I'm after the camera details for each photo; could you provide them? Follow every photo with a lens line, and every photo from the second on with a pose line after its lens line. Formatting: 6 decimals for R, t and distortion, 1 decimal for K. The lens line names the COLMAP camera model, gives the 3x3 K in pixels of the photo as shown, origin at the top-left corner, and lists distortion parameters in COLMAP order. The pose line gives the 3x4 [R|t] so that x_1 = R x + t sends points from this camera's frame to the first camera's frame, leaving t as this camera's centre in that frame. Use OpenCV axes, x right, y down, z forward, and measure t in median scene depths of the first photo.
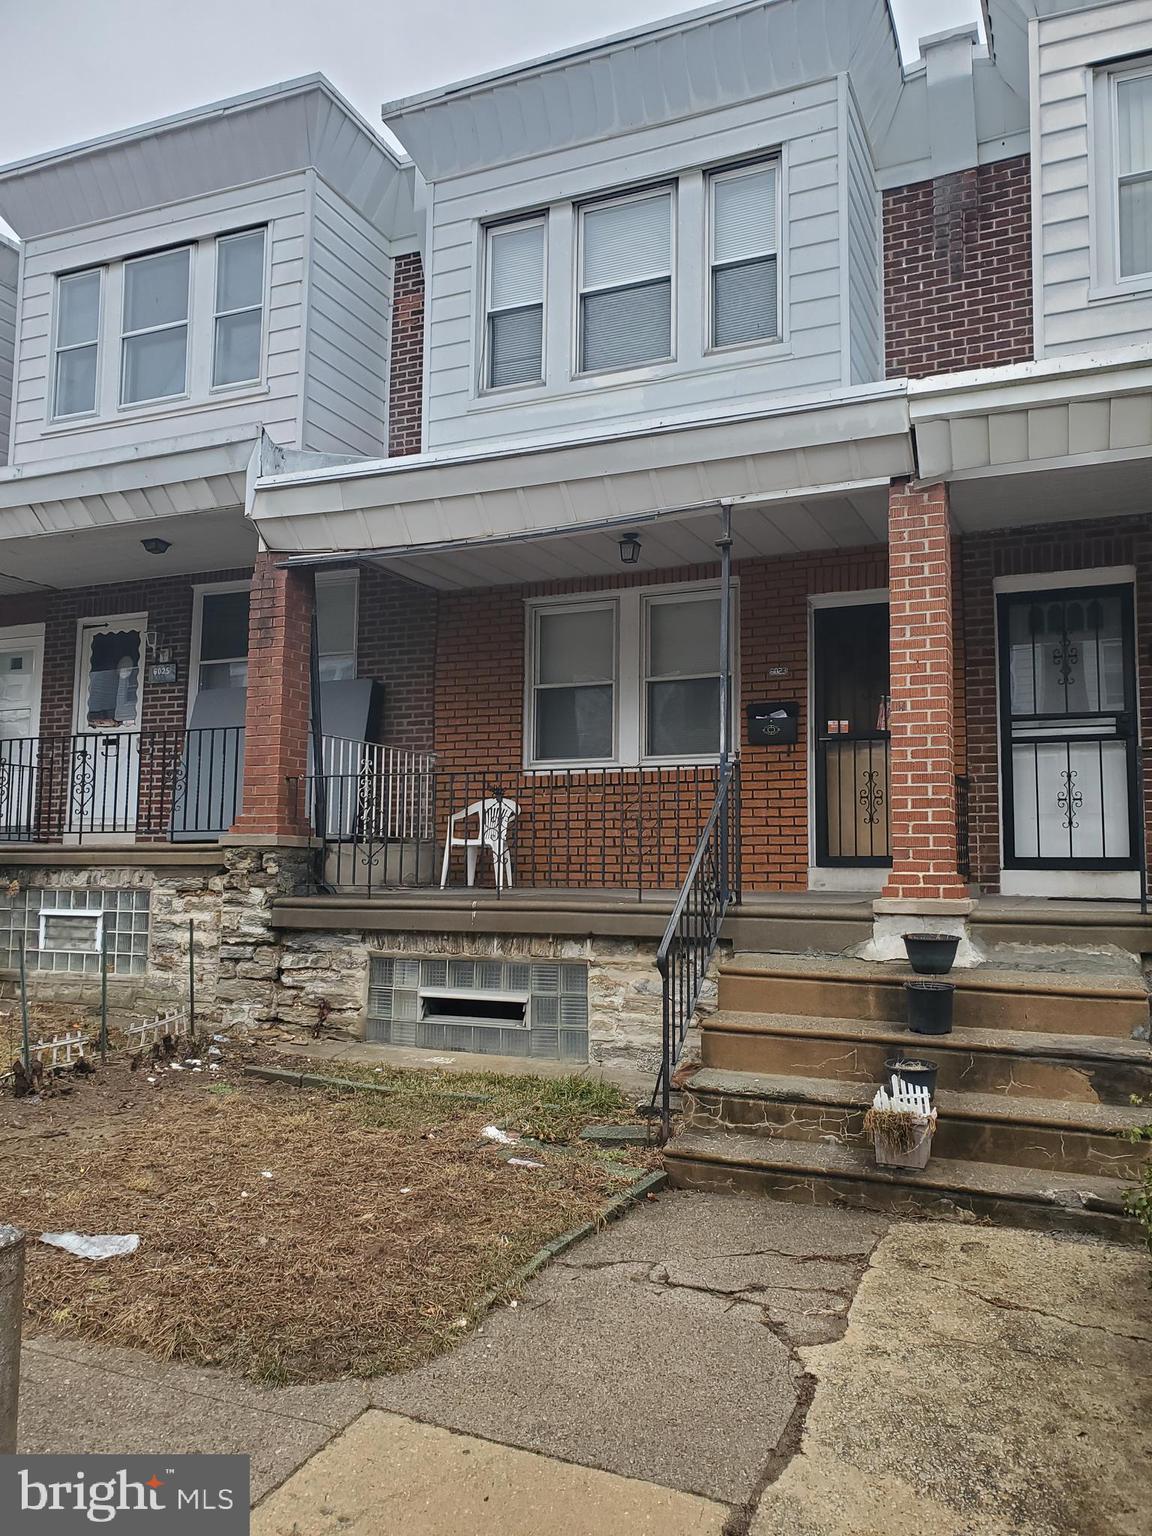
lens RADIAL K [[1148.6, 0, 583.9], [0, 1148.6, 765.2], [0, 0, 1]] dist [0.008764, 0.028369]
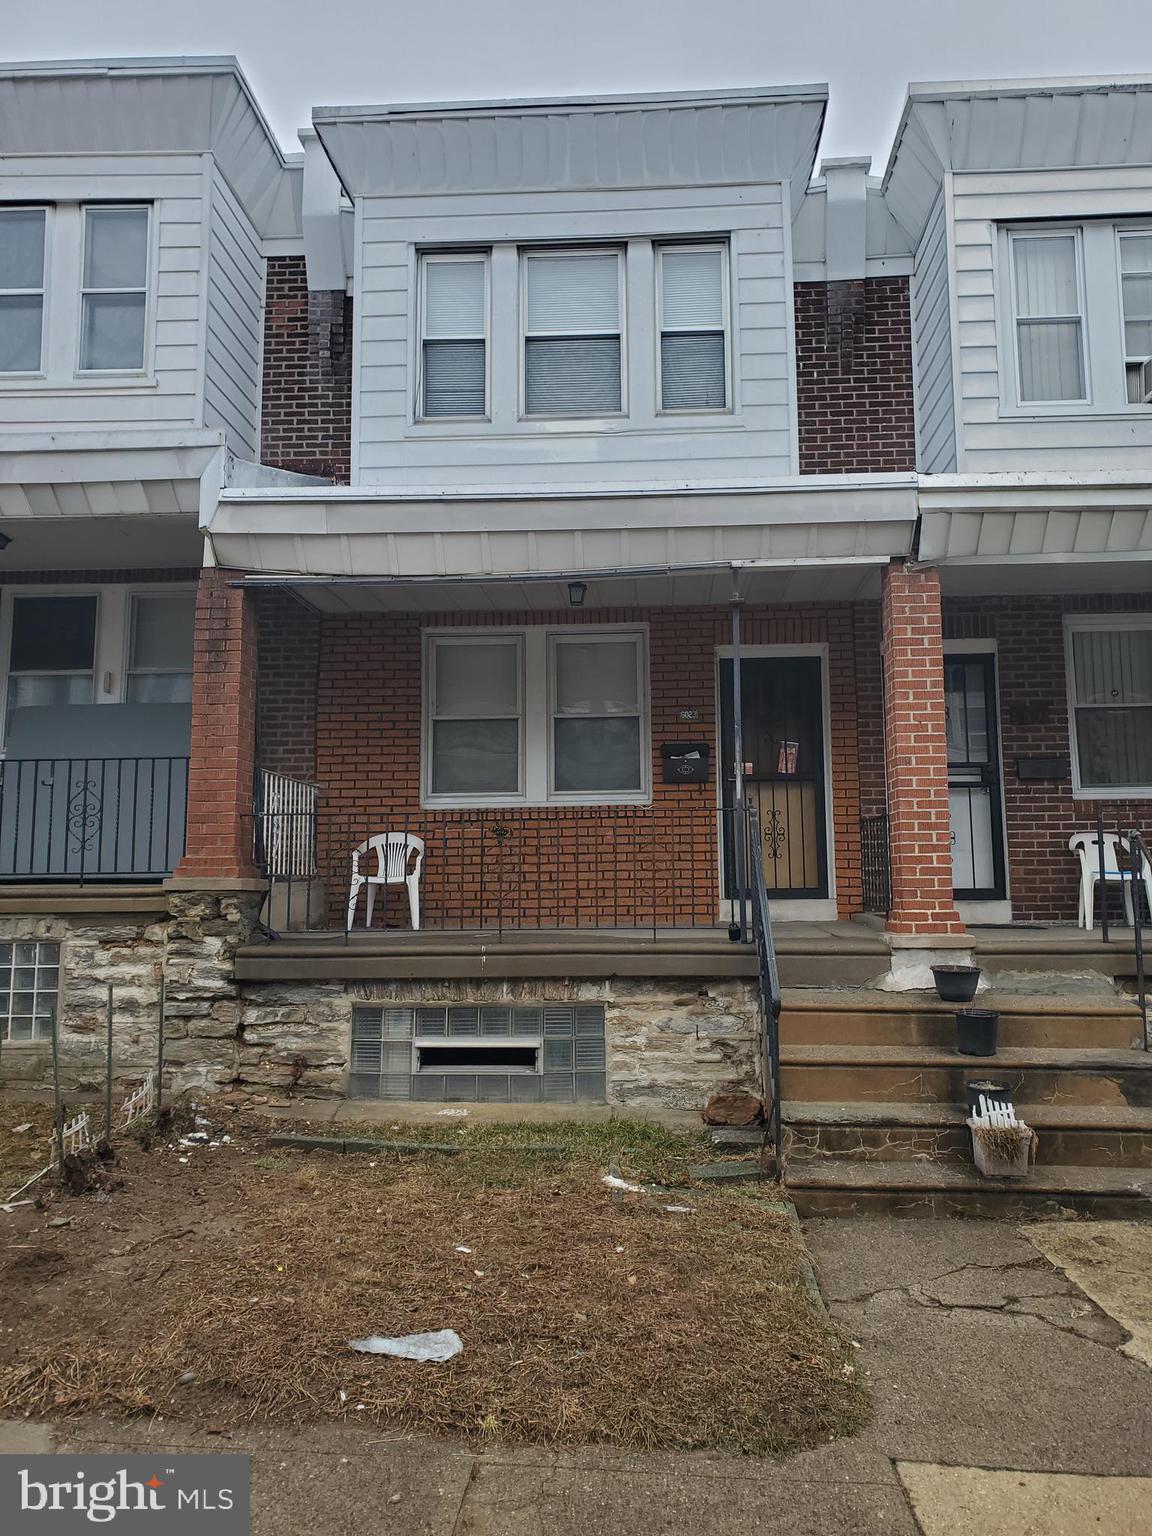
lens RADIAL K [[1148.6, 0, 618.7], [0, 1148.6, 752.8], [0, 0, 1]] dist [0.008764, 0.028369]
pose [[0.940915, 0.025438, 0.337685, -0.290112], [-0.017114, 0.999472, -0.027605, -0.018915], [-0.338209, 0.020195, 0.940854, 0.030758]]
